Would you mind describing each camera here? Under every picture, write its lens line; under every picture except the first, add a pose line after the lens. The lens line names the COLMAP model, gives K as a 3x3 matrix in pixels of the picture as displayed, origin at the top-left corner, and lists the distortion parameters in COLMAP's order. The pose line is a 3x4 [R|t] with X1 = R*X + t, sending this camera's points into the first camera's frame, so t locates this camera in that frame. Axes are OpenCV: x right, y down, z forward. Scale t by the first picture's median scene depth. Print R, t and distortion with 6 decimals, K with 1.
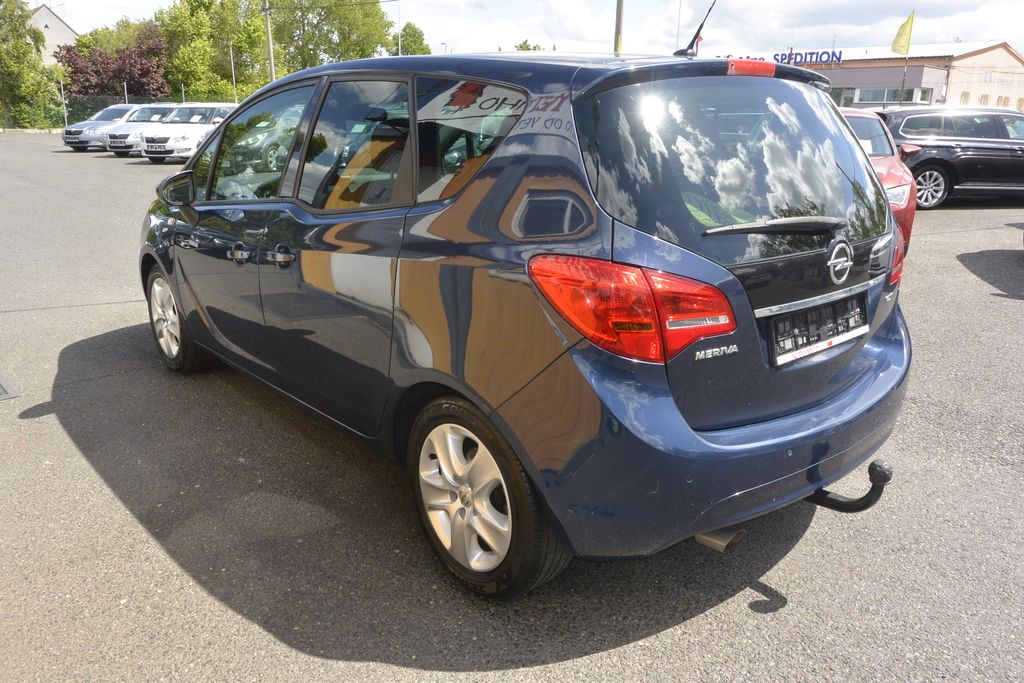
lens RADIAL K [[766.5, 0, 512.0], [0, 766.5, 341.5], [0, 0, 1]] dist [0.002369, 0.003675]
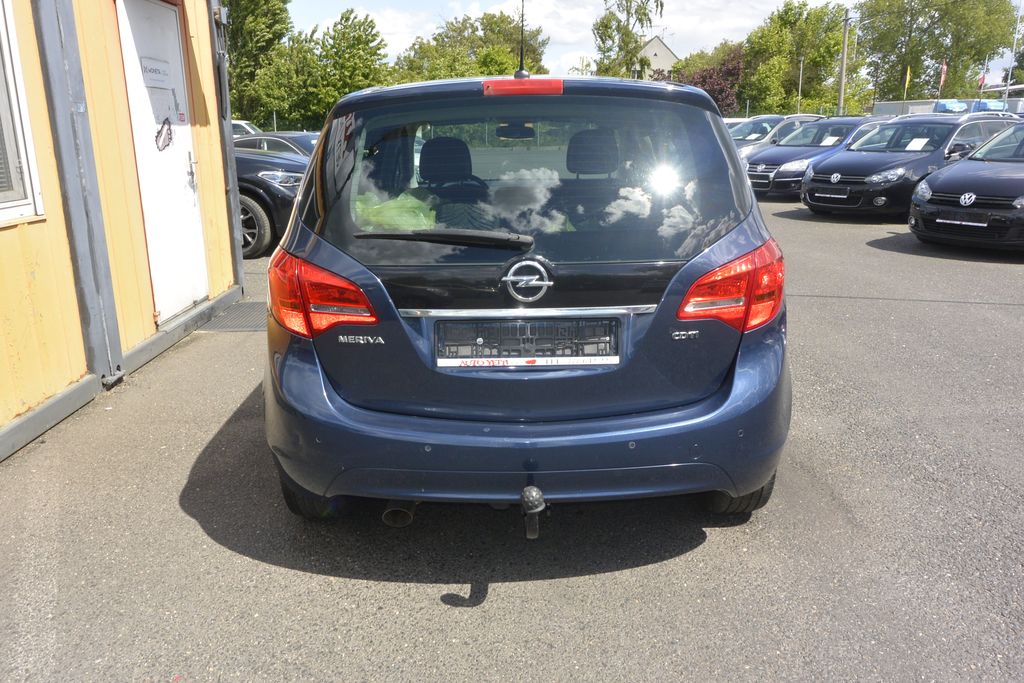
lens RADIAL K [[783.6, 0, 506.7], [0, 783.6, 336.1], [0, 0, 1]] dist [-0.001453, 0.005470]
pose [[0.757082, 0.151599, -0.635487, 0.972429], [-0.170045, 0.984904, 0.032374, -0.054723], [0.630802, 0.083552, 0.771432, 0.184021]]
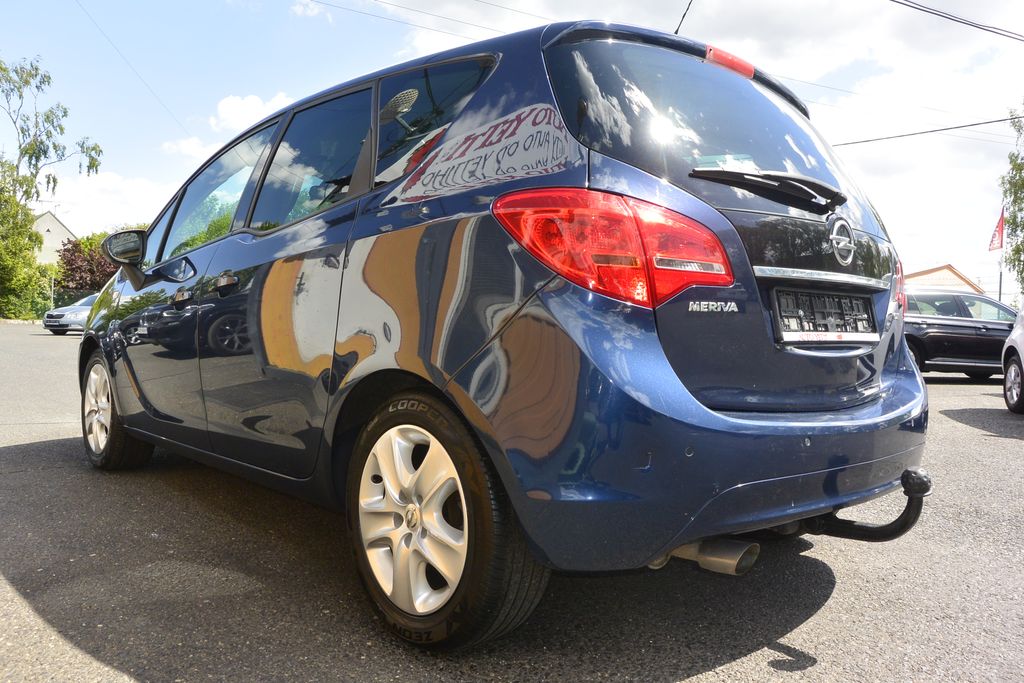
lens RADIAL K [[769.6, 0, 511.0], [0, 769.6, 344.4], [0, 0, 1]] dist [0.003134, 0.001993]
pose [[0.999484, 0.018045, 0.026583, 0.017333], [-0.010550, 0.965833, -0.258949, 0.227521], [-0.030347, 0.258535, 0.965525, 0.158856]]
